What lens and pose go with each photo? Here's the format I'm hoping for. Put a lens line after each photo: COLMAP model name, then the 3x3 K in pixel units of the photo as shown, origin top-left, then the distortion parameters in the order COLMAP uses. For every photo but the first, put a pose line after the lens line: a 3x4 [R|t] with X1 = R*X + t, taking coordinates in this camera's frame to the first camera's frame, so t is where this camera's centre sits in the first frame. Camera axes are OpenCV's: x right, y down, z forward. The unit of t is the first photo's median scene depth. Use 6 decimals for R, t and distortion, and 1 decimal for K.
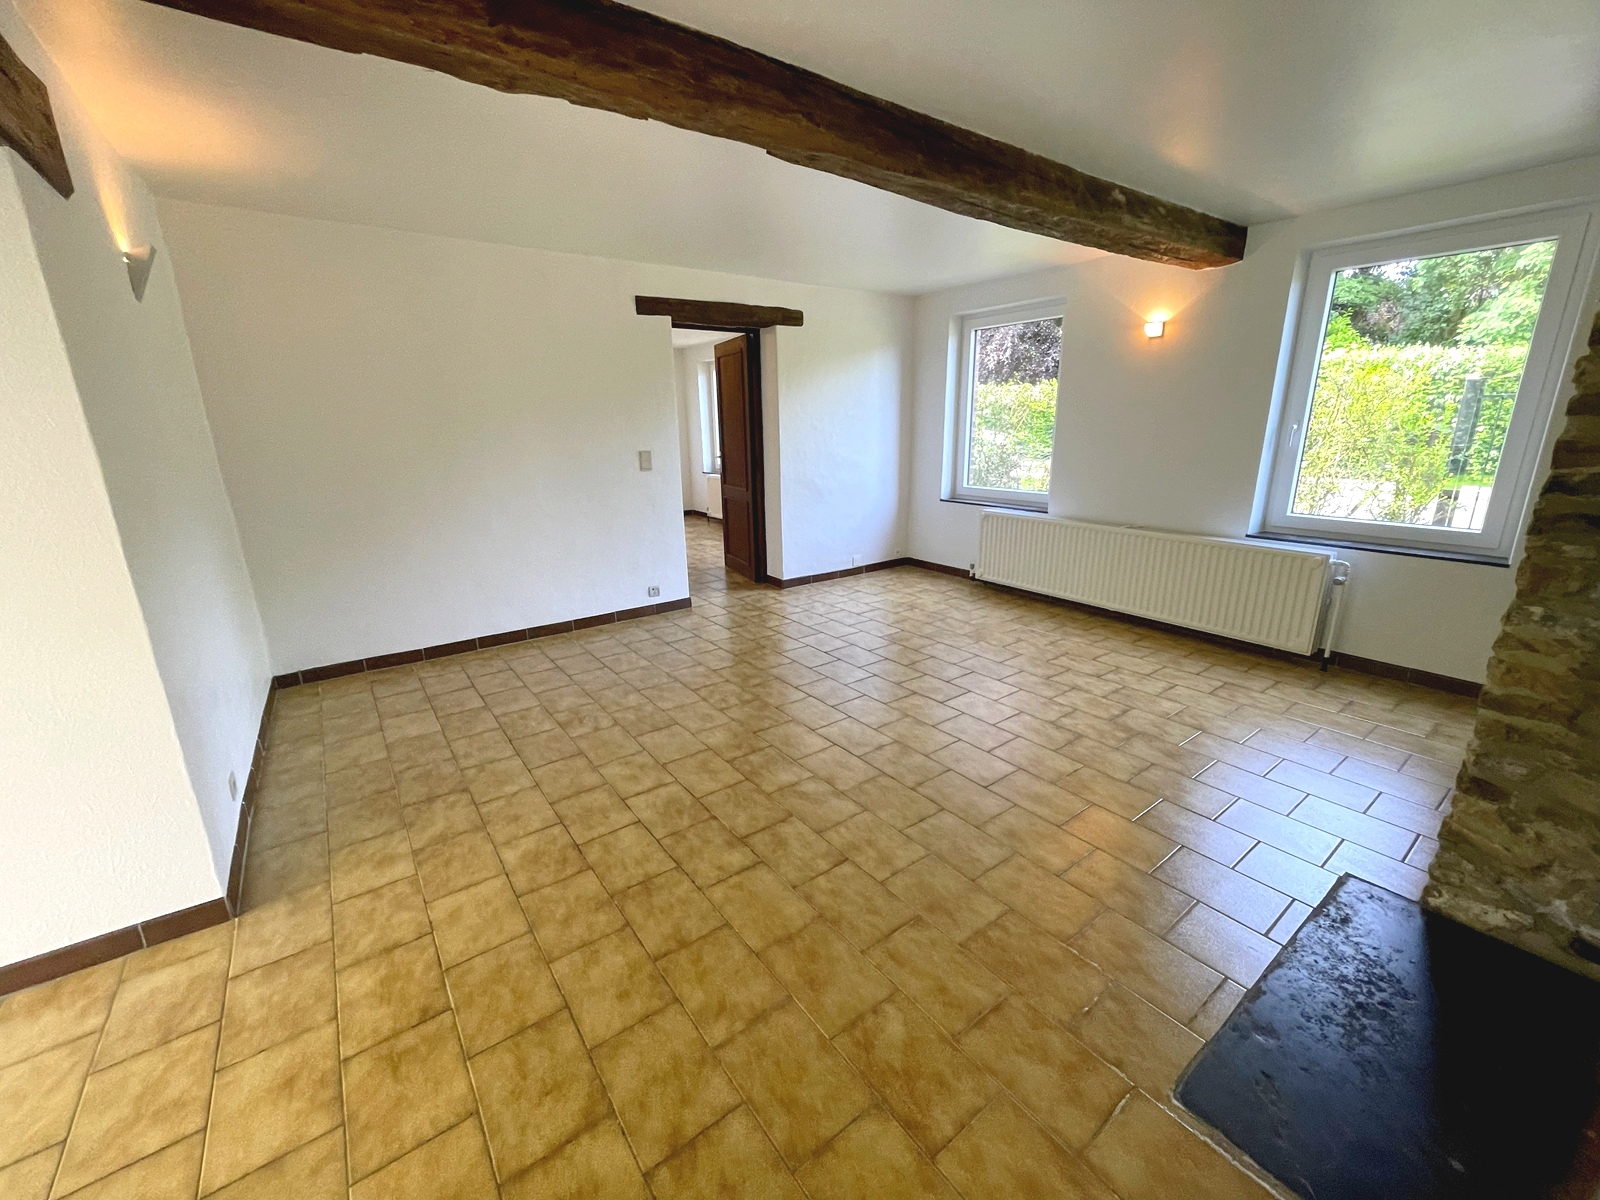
lens RADIAL K [[647.9, 0, 798.2], [0, 647.9, 604.1], [0, 0, 1]] dist [-0.000209, 0.000007]
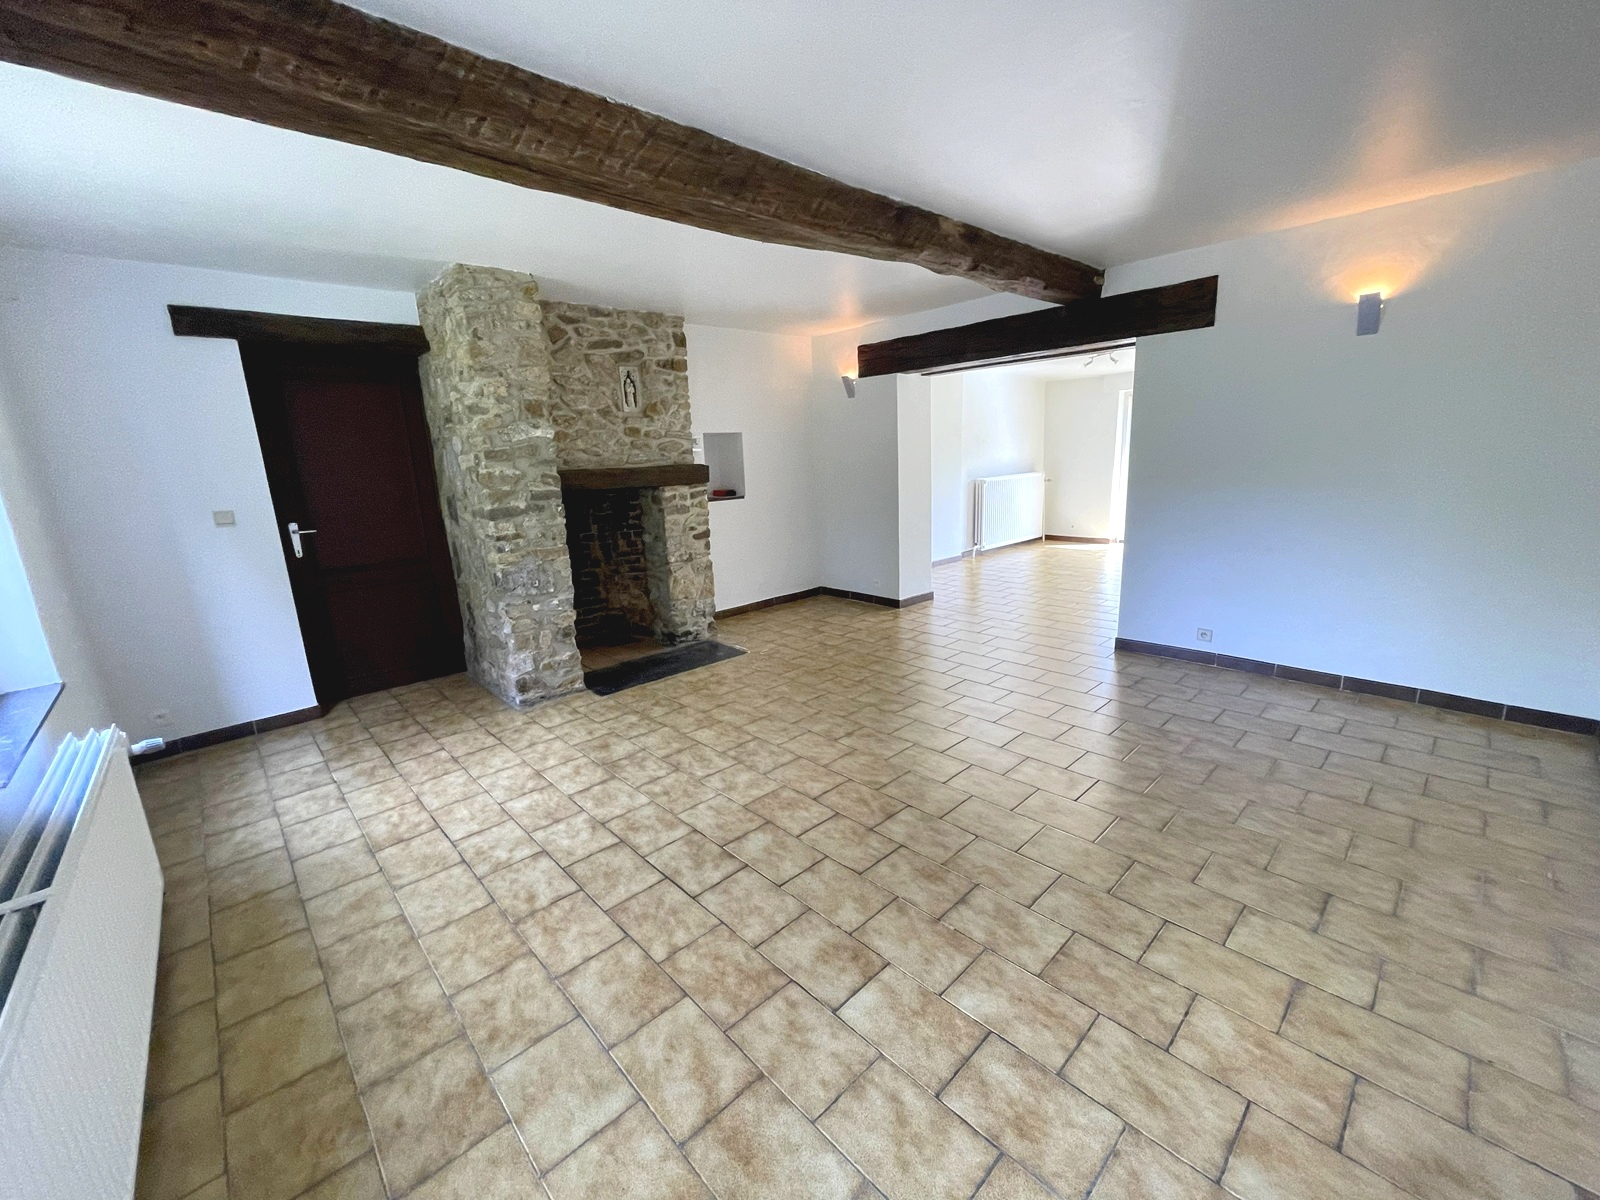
lens RADIAL K [[647.9, 0, 799.6], [0, 647.9, 600.0], [0, 0, 1]] dist [-0.000209, 0.000007]
pose [[-0.991319, 0.082154, -0.102649, 0.247973], [0.022718, 0.876029, 0.481723, -0.430647], [0.129500, 0.475209, -0.870291, 1.494006]]
